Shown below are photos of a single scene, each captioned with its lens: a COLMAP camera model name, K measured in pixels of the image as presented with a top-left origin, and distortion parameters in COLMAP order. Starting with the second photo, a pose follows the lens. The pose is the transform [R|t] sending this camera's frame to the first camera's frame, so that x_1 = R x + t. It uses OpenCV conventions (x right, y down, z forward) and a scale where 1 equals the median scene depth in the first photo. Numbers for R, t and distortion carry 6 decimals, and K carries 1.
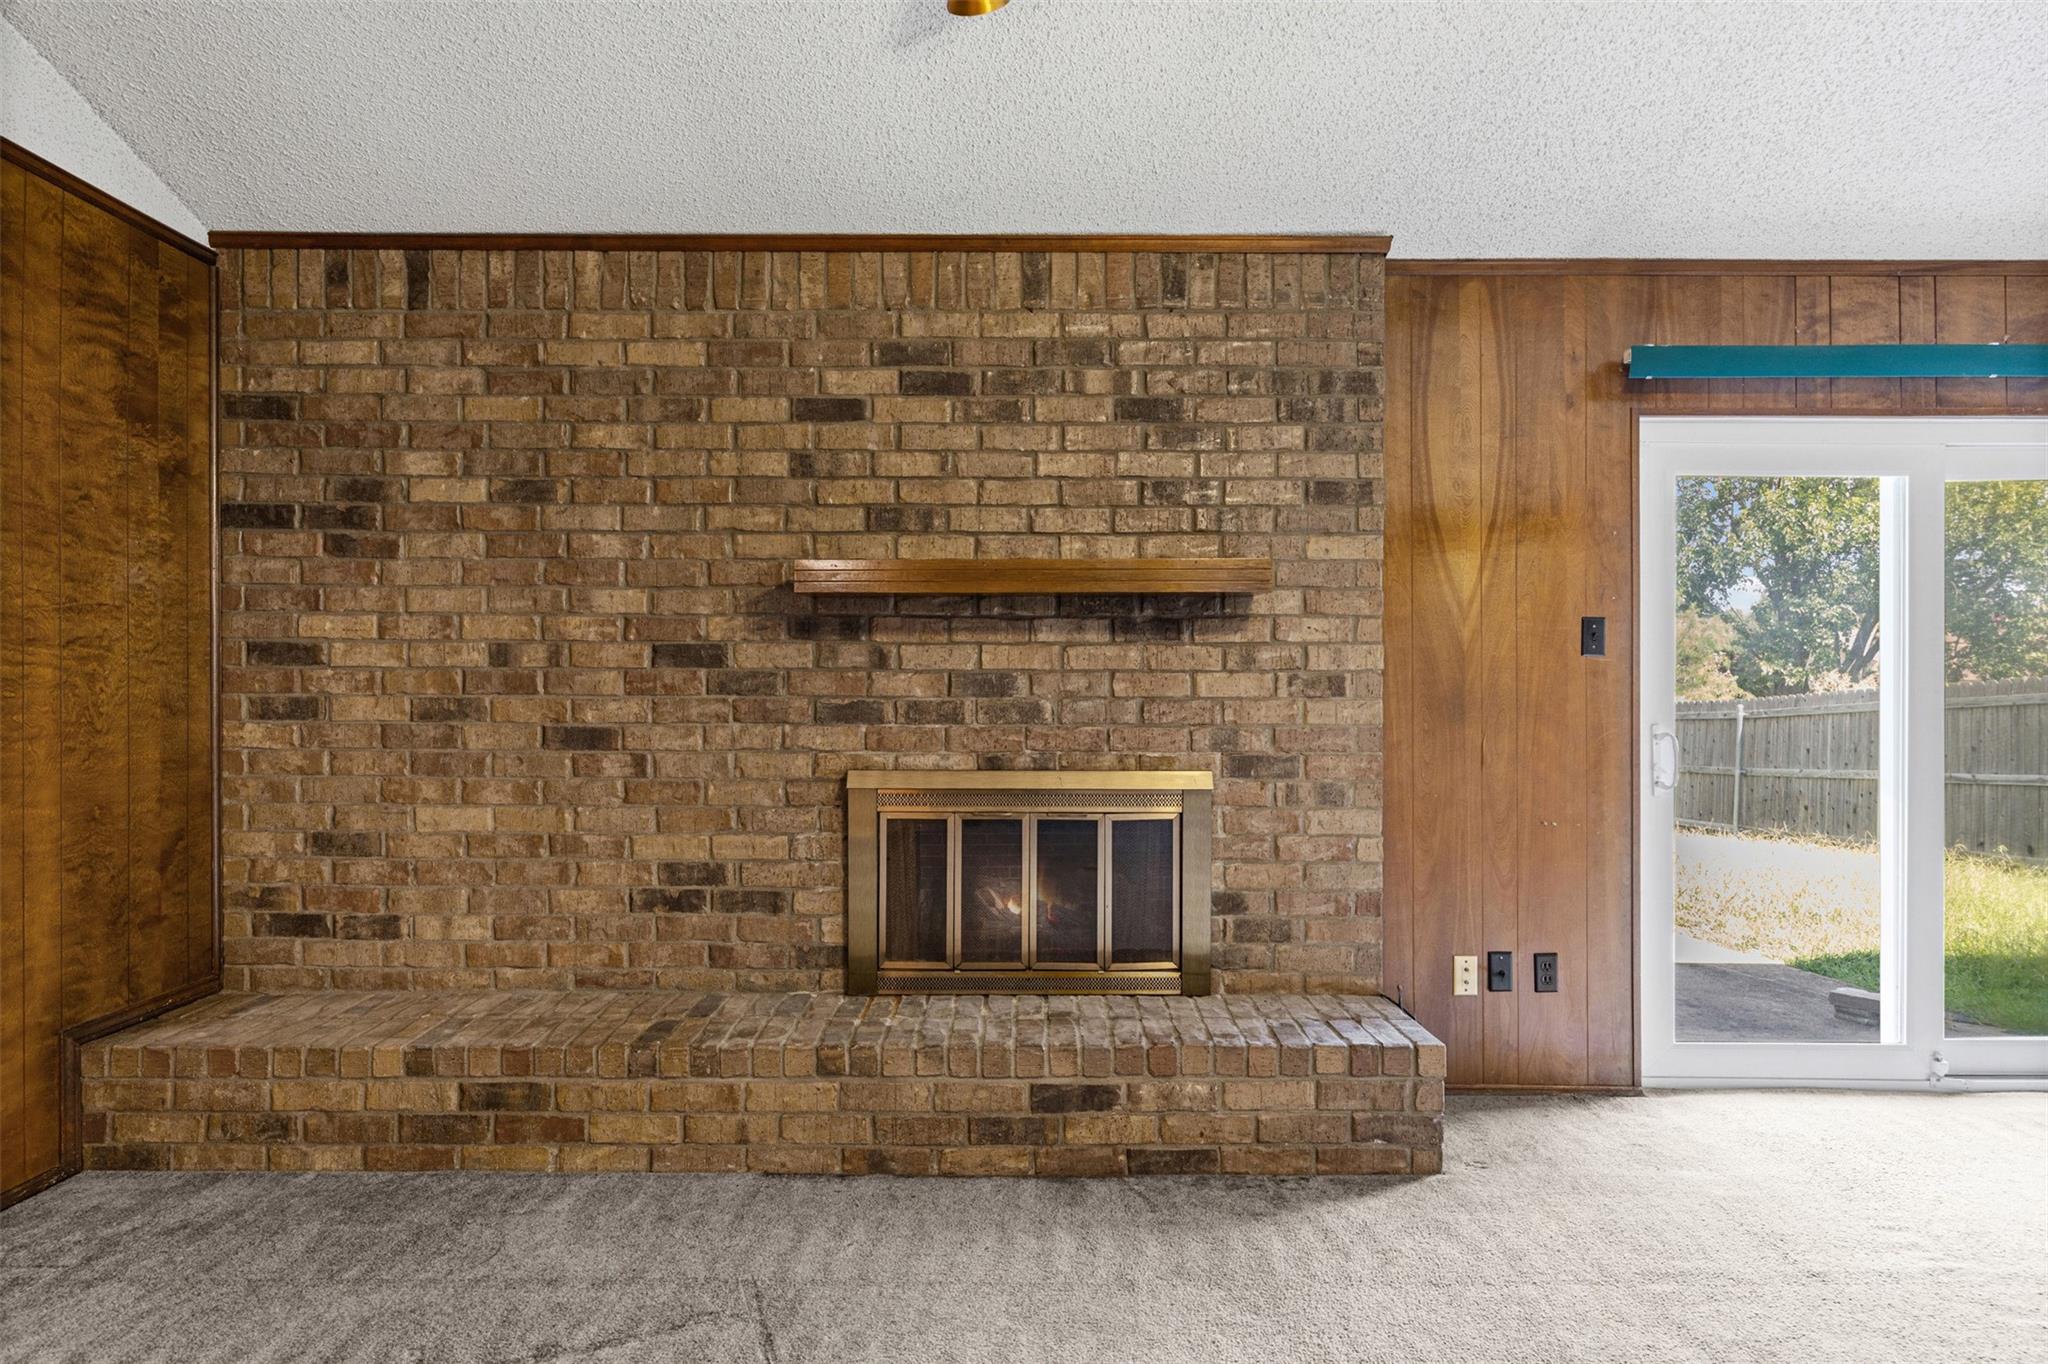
lens RADIAL K [[1121.6, 0, 1021.6], [0, 1121.6, 683.8], [0, 0, 1]] dist [-0.001790, 0.003546]
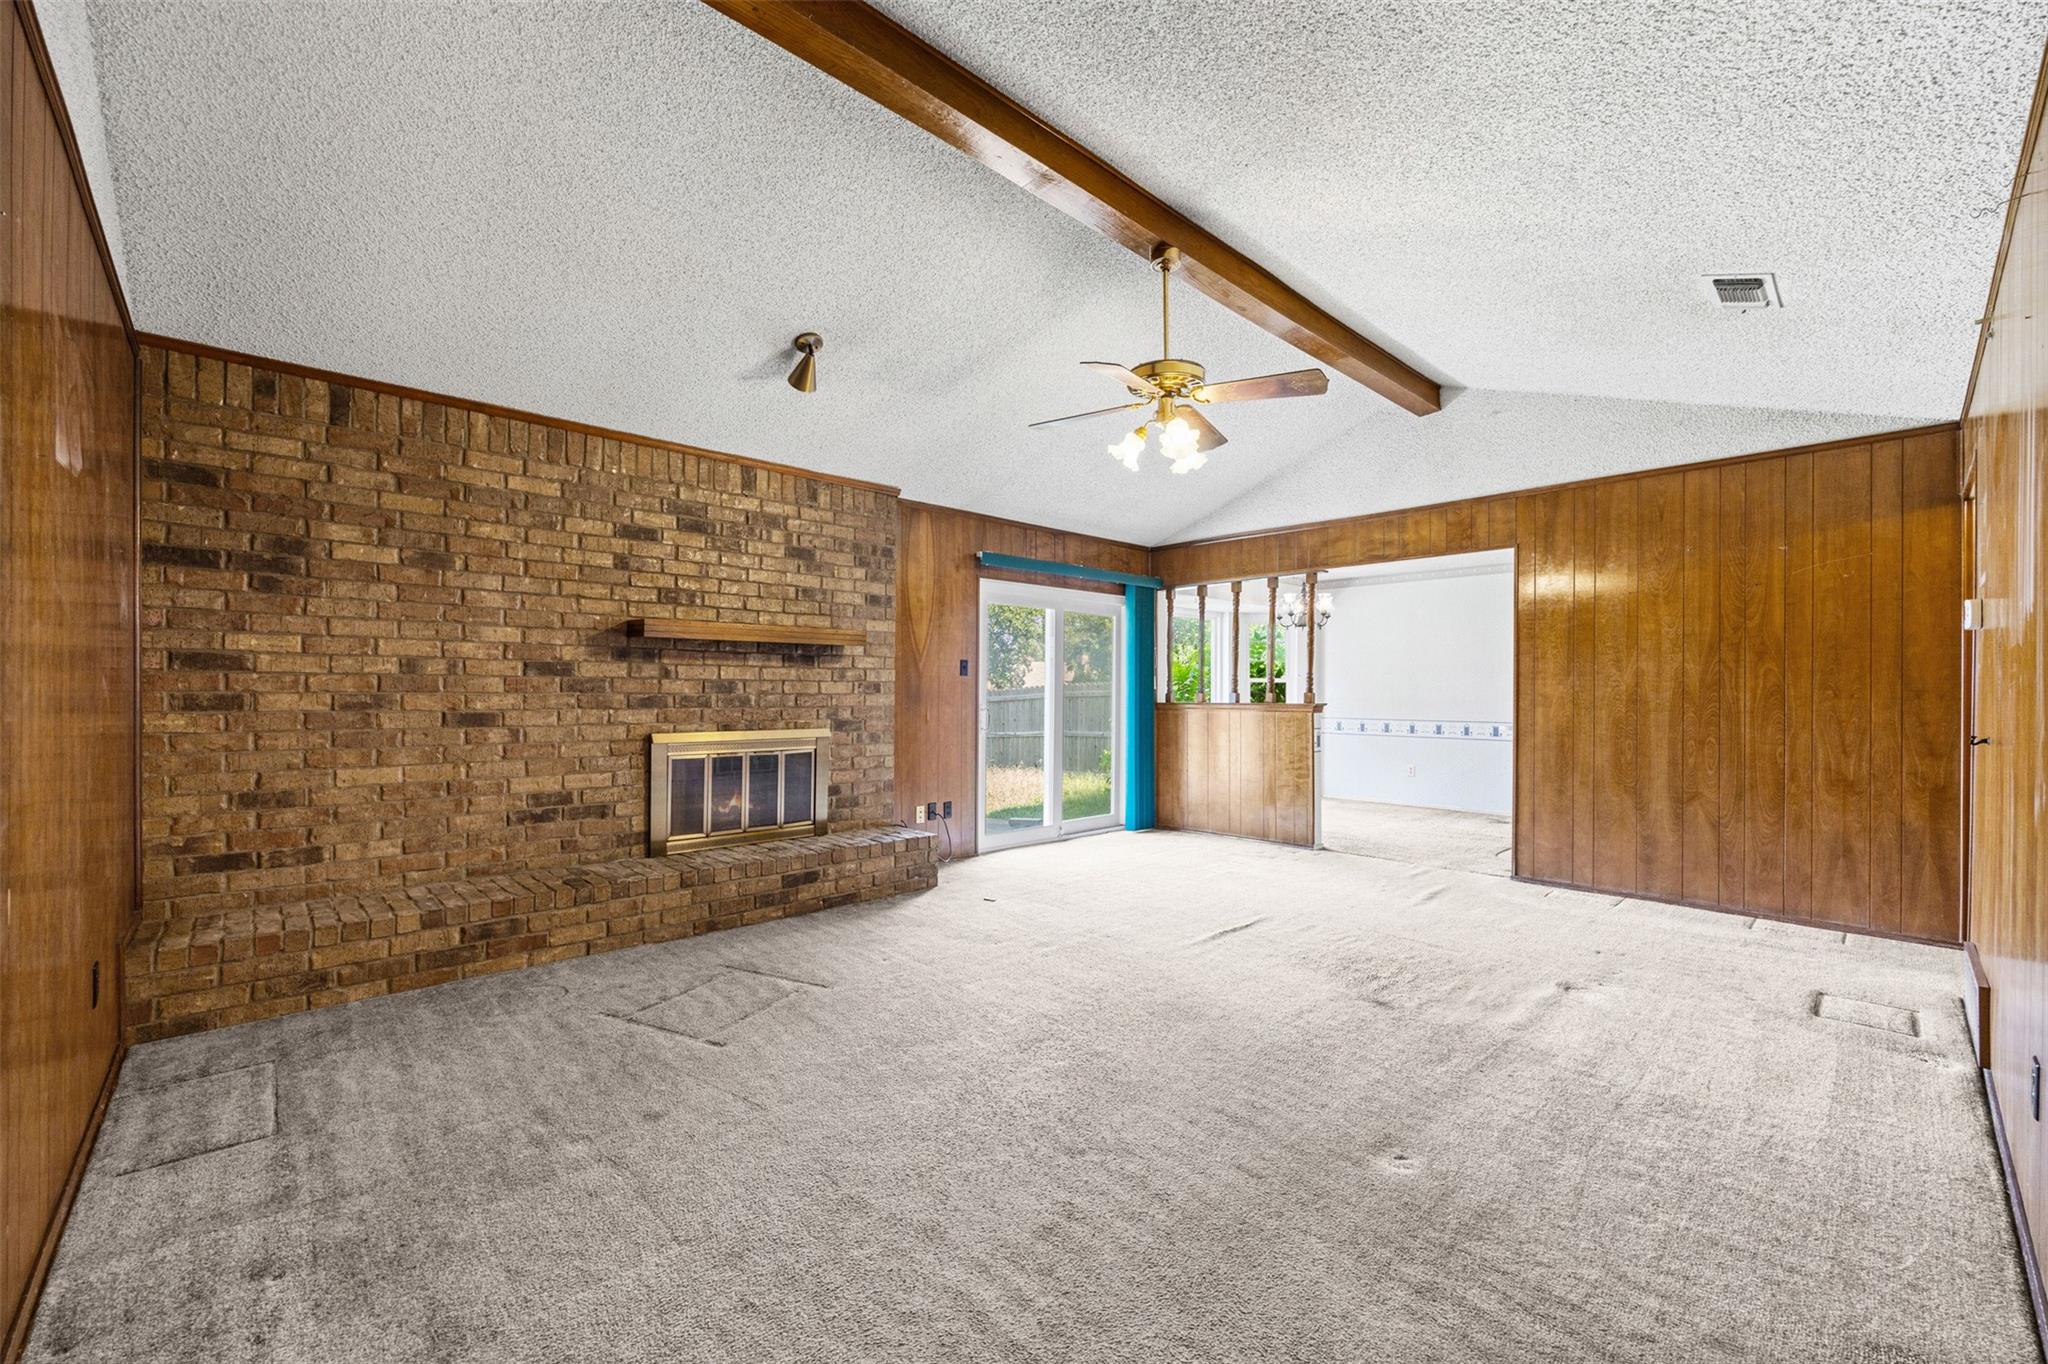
lens RADIAL K [[829.4, 0, 1026.6], [0, 829.4, 688.6], [0, 0, 1]] dist [0.001151, 0.000113]
pose [[0.726340, 0.003216, 0.687328, -0.630066], [-0.009398, 0.999942, 0.005252, -0.008978], [-0.687271, -0.010274, 0.726328, -0.390482]]
